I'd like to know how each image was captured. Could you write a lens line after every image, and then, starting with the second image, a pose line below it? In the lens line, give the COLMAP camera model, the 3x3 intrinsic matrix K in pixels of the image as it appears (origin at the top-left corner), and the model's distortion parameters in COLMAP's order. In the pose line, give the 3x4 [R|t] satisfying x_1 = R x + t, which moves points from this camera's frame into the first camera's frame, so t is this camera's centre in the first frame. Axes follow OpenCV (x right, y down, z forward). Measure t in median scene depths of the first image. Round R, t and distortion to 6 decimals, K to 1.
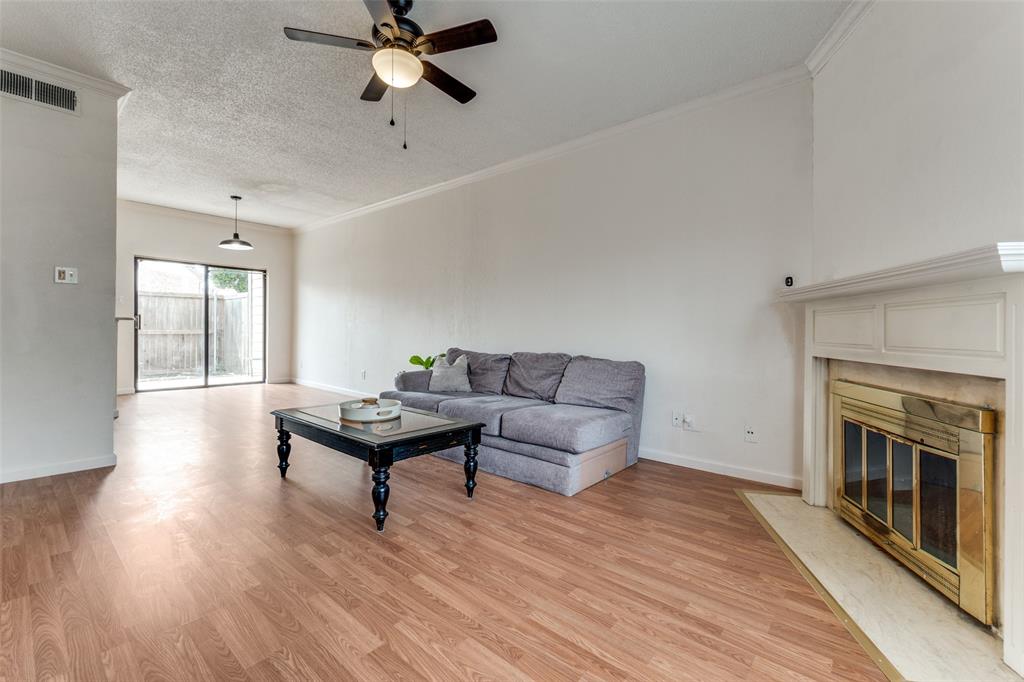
lens RADIAL K [[439.4, 0, 505.1], [0, 439.4, 327.5], [0, 0, 1]] dist [-0.001221, 0.000135]
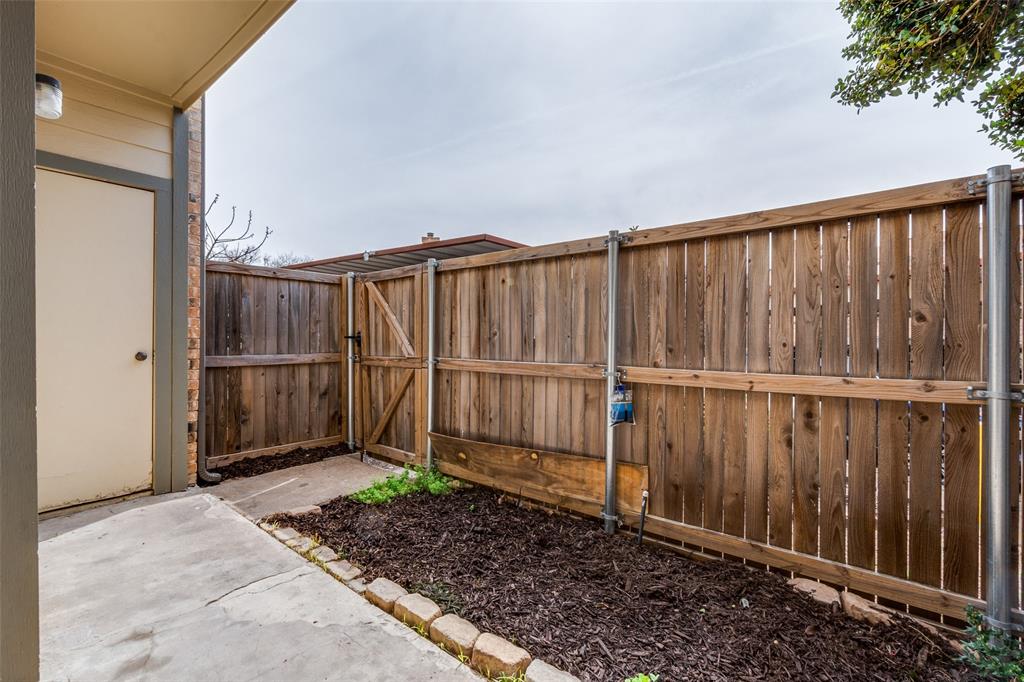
lens RADIAL K [[437.1, 0, 507.4], [0, 437.1, 336.1], [0, 0, 1]] dist [-0.001897, 0.000304]
pose [[0.037358, -0.013990, -0.999204, -0.879134], [-0.003272, 0.999895, -0.014122, -0.017504], [0.999297, 0.003797, 0.037308, 1.416038]]
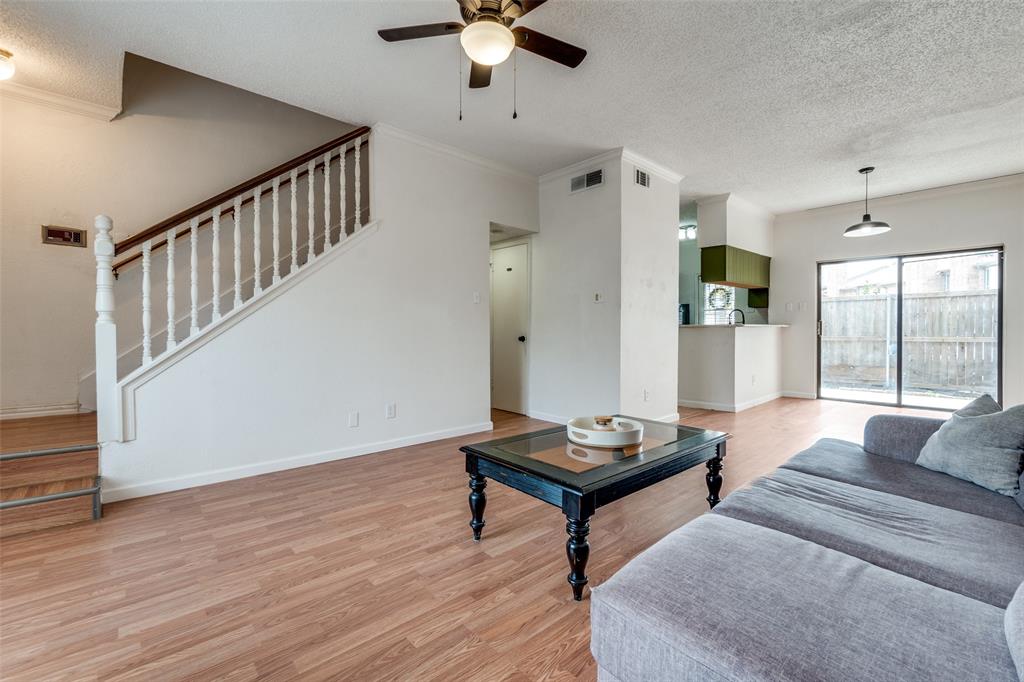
lens RADIAL K [[437.1, 0, 507.4], [0, 437.1, 336.1], [0, 0, 1]] dist [-0.001897, 0.000304]
pose [[-0.116695, 0.000188, -0.993168, 0.255468], [0.000115, 1.000000, 0.000176, 0.005765], [0.993168, -0.000094, -0.116695, 0.453887]]
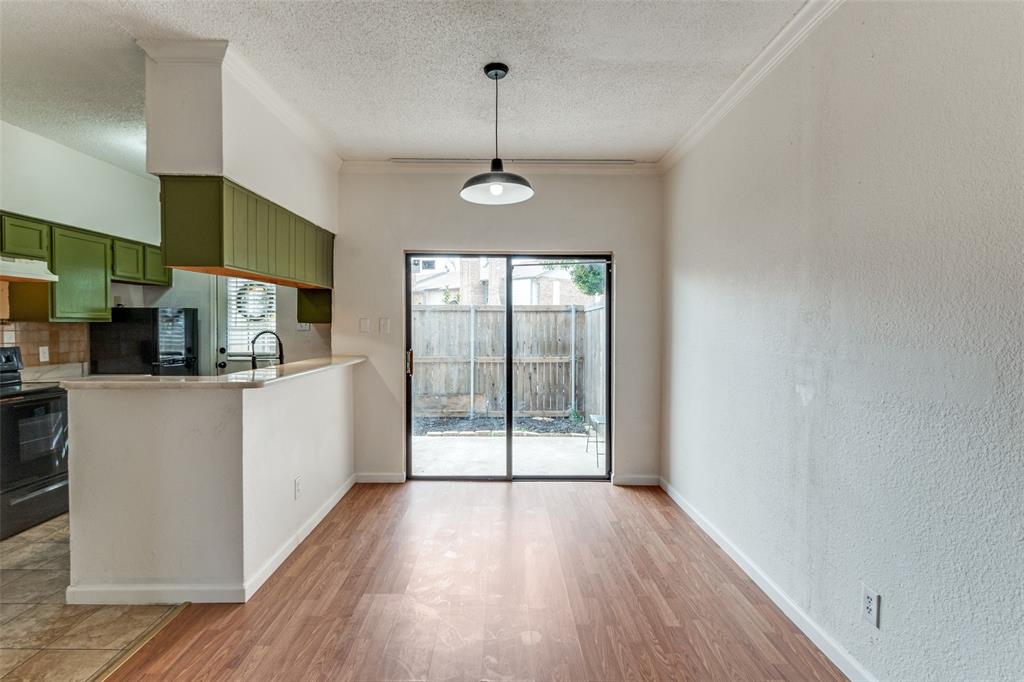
lens RADIAL K [[493.2, 0, 508.3], [0, 493.2, 336.9], [0, 0, 1]] dist [-0.008628, -0.000447]
pose [[0.670148, 0.002589, -0.742223, -0.277244], [0.005365, 0.999951, 0.008332, -0.057106], [0.742208, -0.009566, 0.670101, 0.719583]]
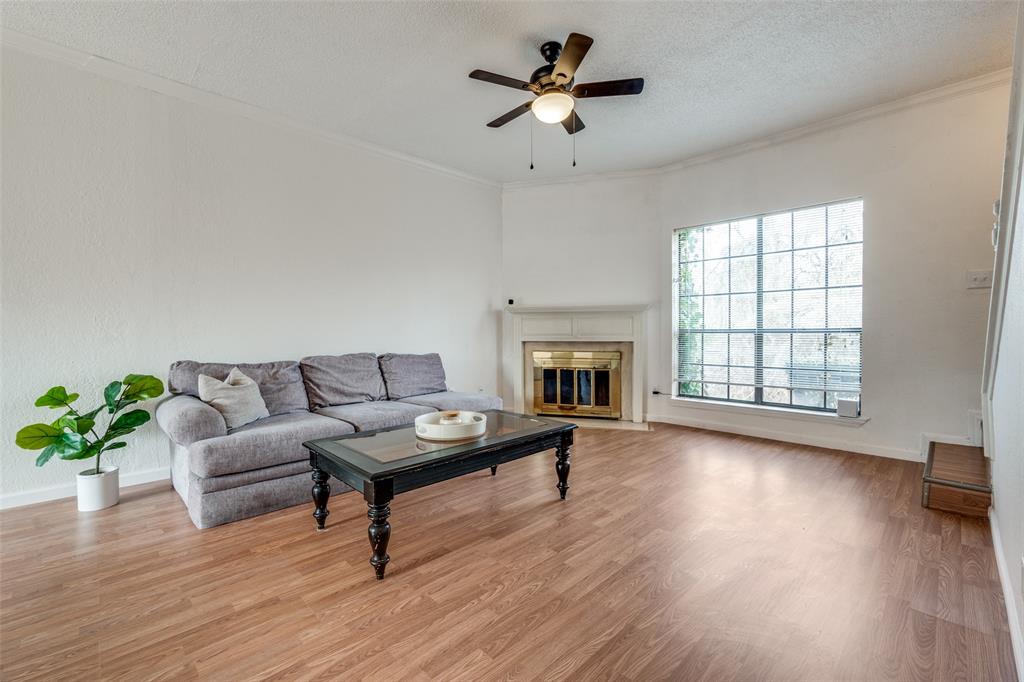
lens RADIAL K [[437.1, 0, 507.4], [0, 437.1, 336.1], [0, 0, 1]] dist [-0.001897, 0.000304]
pose [[0.078925, -0.025972, 0.996542, -0.565104], [0.001073, 0.999662, 0.025969, -0.004187], [-0.996880, -0.000980, 0.078926, 0.407934]]
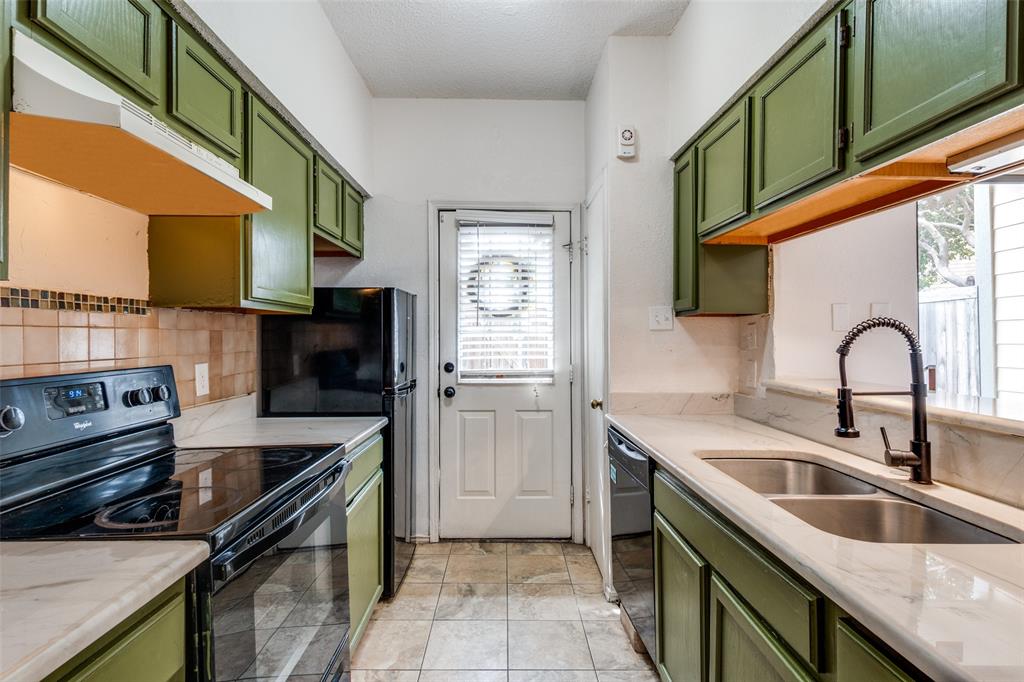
lens RADIAL K [[493.2, 0, 508.3], [0, 493.2, 336.9], [0, 0, 1]] dist [-0.008628, -0.000447]
pose [[0.672027, -0.017004, -0.740332, -0.857958], [0.010619, 0.999855, -0.013325, -0.052427], [0.740451, 0.001093, 0.672110, 0.626076]]
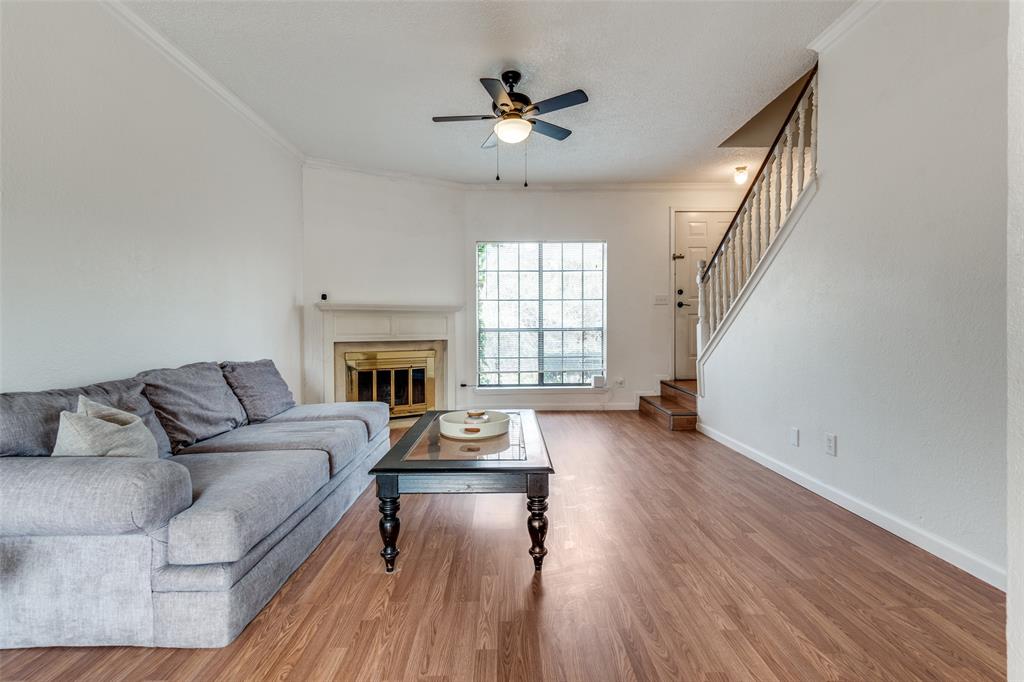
lens RADIAL K [[456.3, 0, 511.8], [0, 456.3, 336.5], [0, 0, 1]] dist [-0.000995, -0.000301]
pose [[-0.675358, -0.022494, 0.737147, -0.496349], [-0.006232, 0.999673, 0.024795, -0.002904], [-0.737464, 0.012152, -0.675277, 0.763172]]
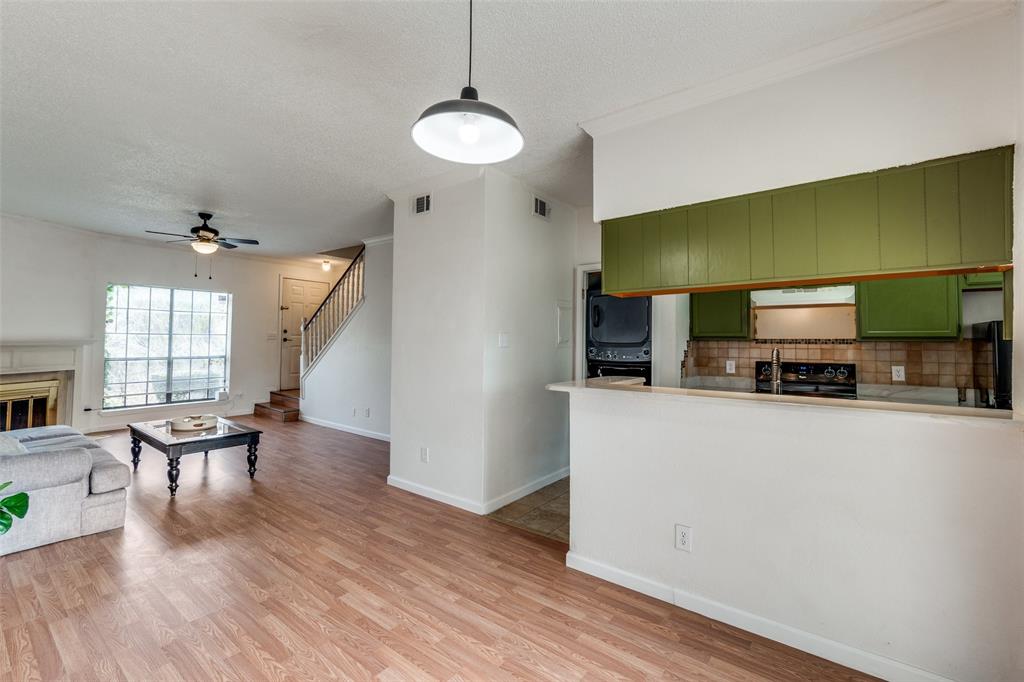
lens RADIAL K [[439.4, 0, 505.1], [0, 439.4, 327.5], [0, 0, 1]] dist [-0.001221, 0.000135]
pose [[-0.997632, -0.027403, -0.063077, -0.634309], [-0.025494, 0.999198, -0.030877, -0.062402], [0.063873, -0.029196, -0.997531, 1.290773]]
